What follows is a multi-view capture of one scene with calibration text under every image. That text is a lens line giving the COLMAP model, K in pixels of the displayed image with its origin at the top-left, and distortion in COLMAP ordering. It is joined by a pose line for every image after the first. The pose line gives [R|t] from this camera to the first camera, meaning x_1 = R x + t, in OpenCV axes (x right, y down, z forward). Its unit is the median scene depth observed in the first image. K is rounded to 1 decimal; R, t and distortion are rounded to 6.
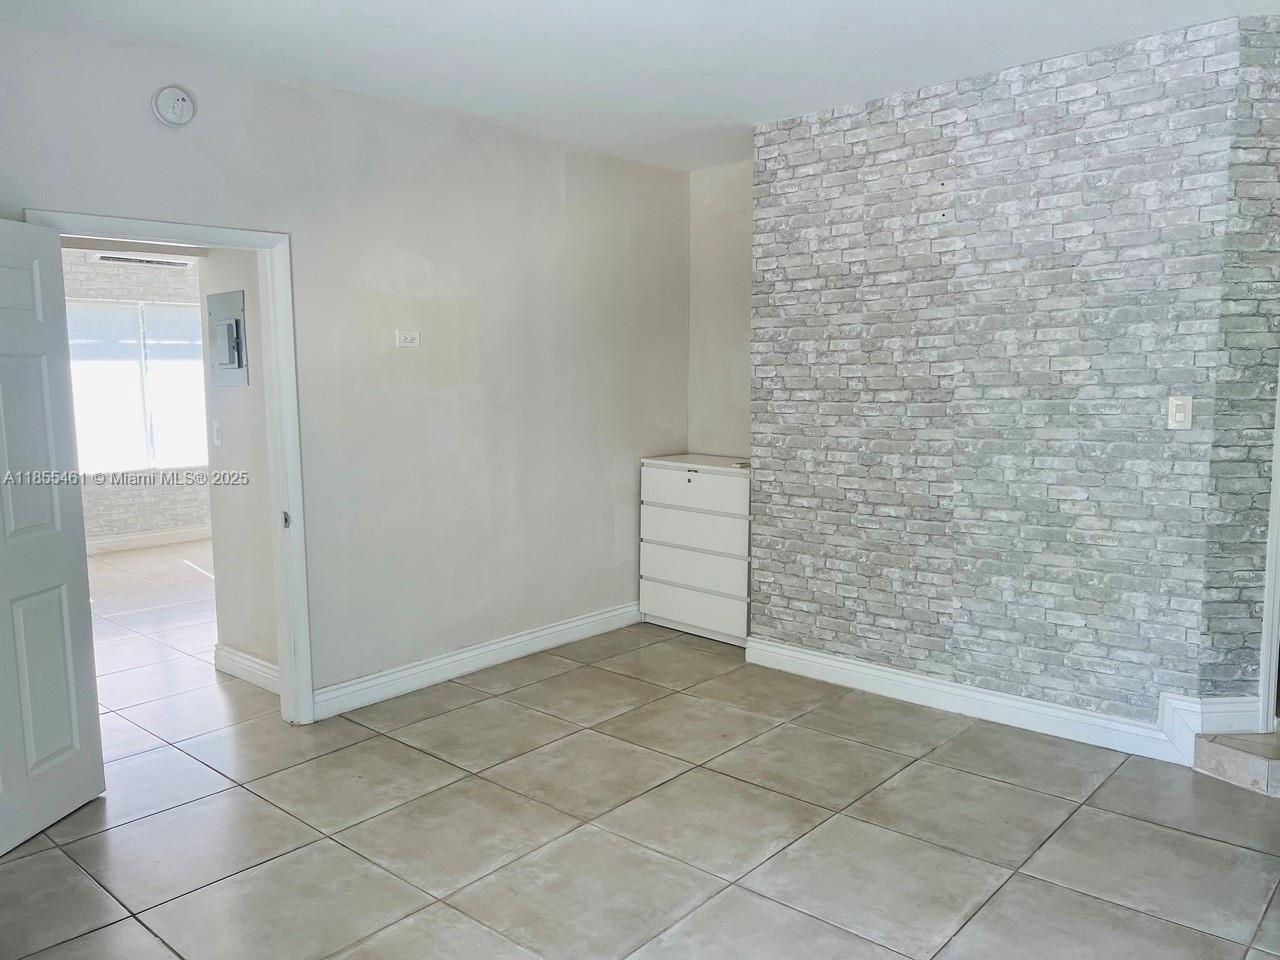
lens RADIAL K [[960.5, 0, 649.1], [0, 960.5, 485.8], [0, 0, 1]] dist [0.070127, -0.081665]
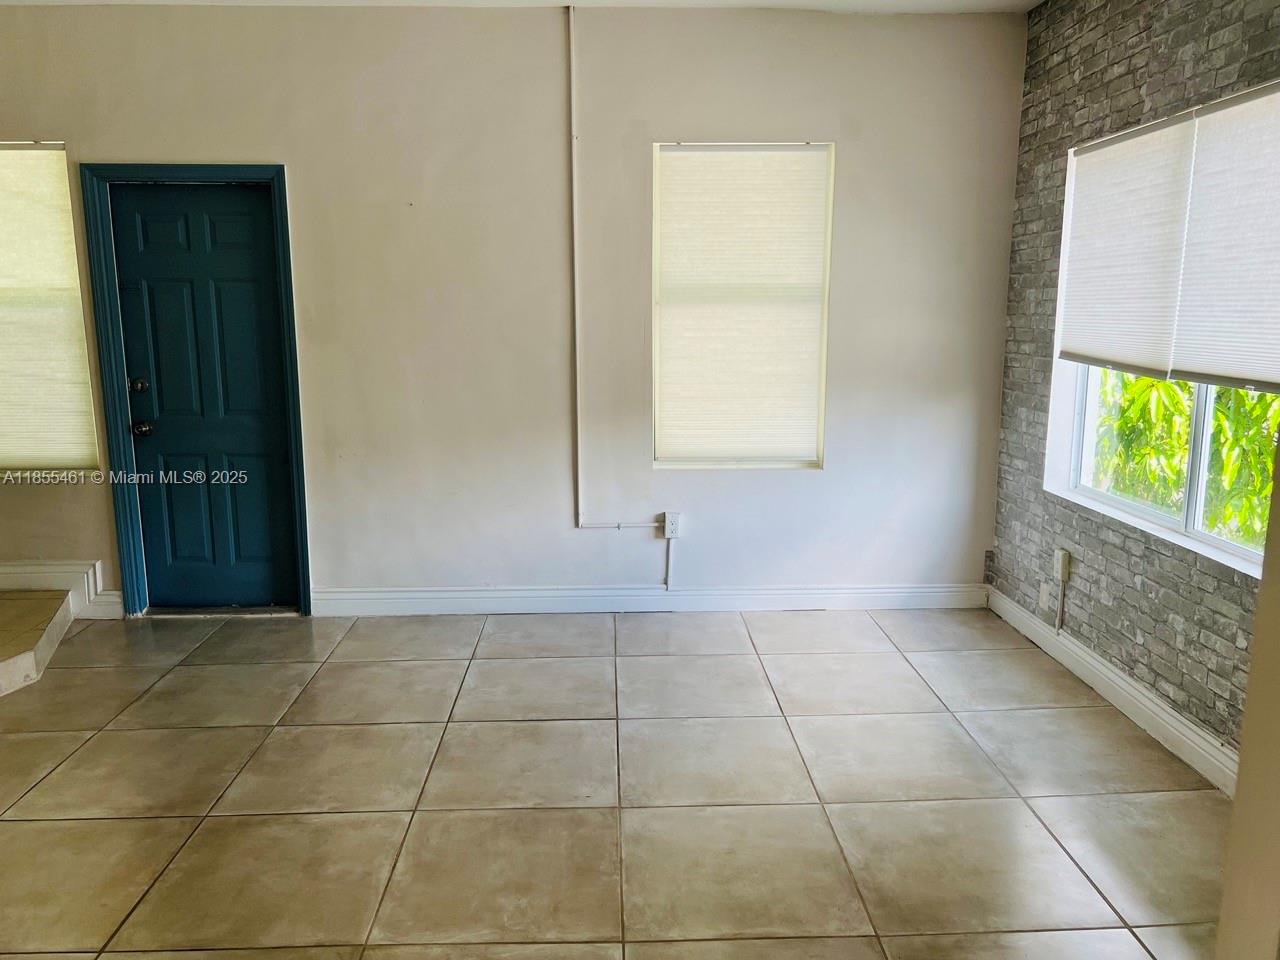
lens RADIAL K [[960.5, 0, 636.7], [0, 960.5, 481.6], [0, 0, 1]] dist [0.070127, -0.081665]
pose [[-0.681517, -0.122478, 0.721481, -0.557316], [0.094833, 0.962801, 0.253023, -0.110766], [-0.725632, 0.240859, -0.644550, 1.037592]]
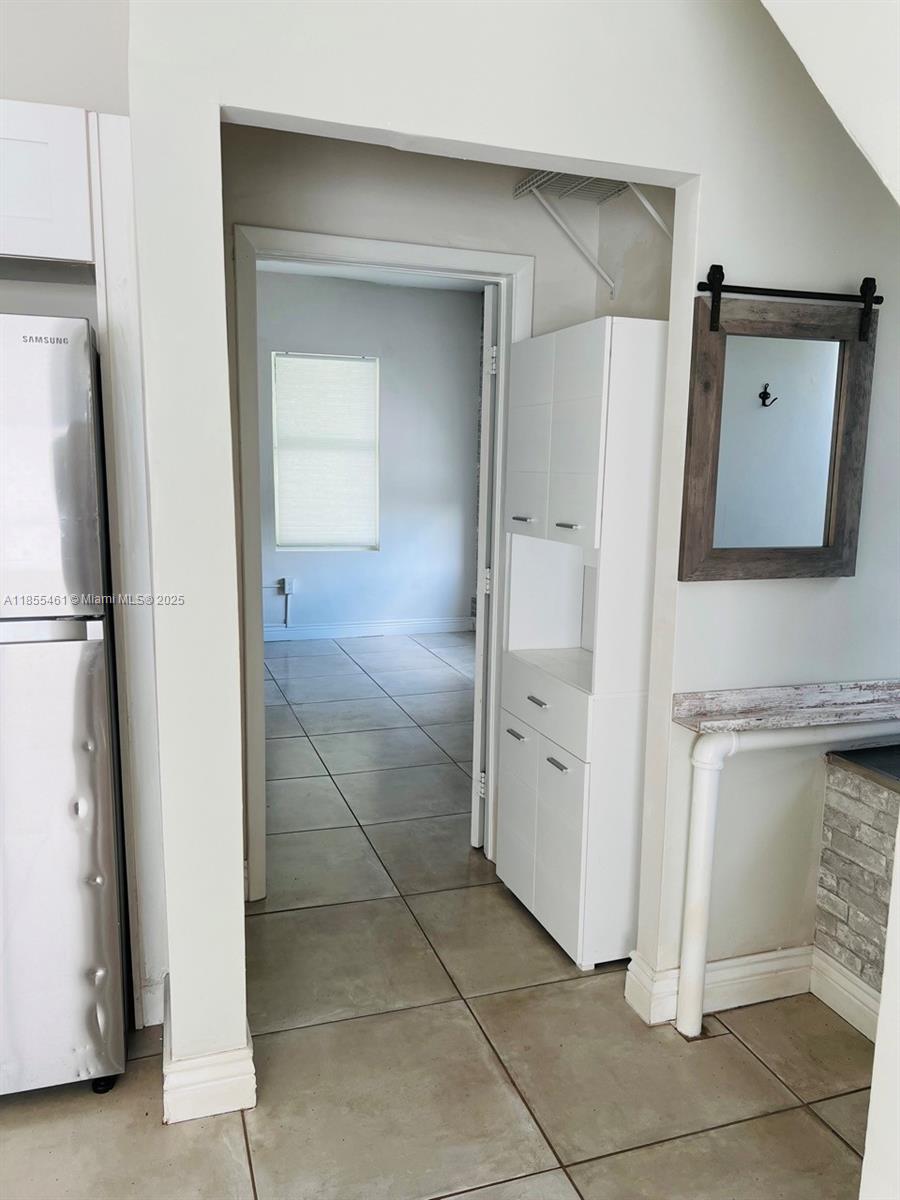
lens RADIAL K [[900.4, 0, 458.8], [0, 900.4, 611.1], [0, 0, 1]] dist [0.070127, -0.081665]
pose [[-0.869350, -0.092241, 0.485513, -0.910111], [0.043264, 0.964450, 0.260700, -0.161080], [-0.492300, 0.247645, -0.834453, 1.599918]]
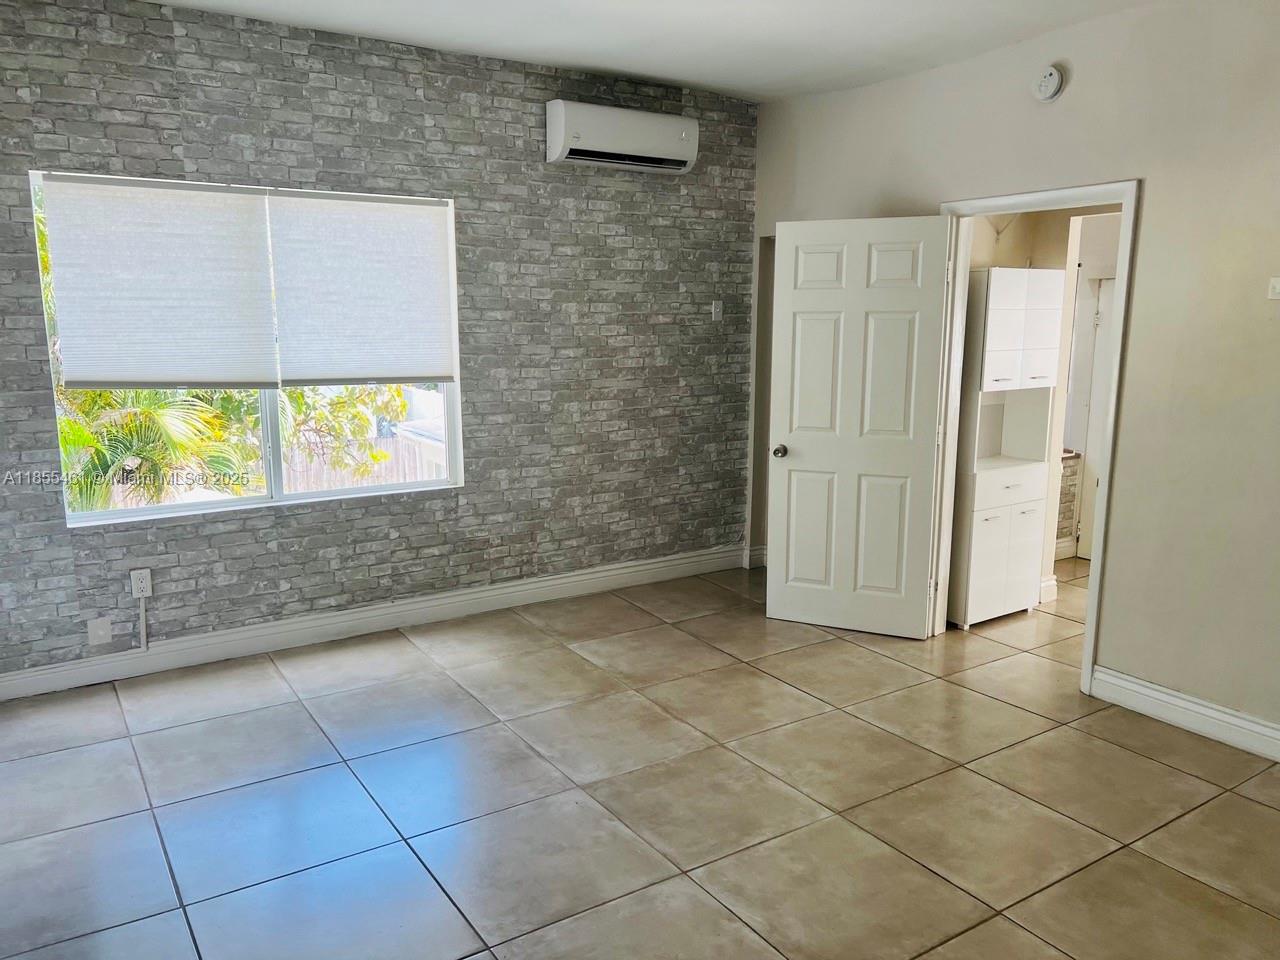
lens RADIAL K [[960.5, 0, 653.1], [0, 960.5, 487.8], [0, 0, 1]] dist [0.070127, -0.081665]
pose [[-0.257258, 0.185680, -0.948336, 0.698182], [-0.119942, 0.967642, 0.221997, -0.128324], [0.958870, 0.170856, -0.226663, 0.834347]]
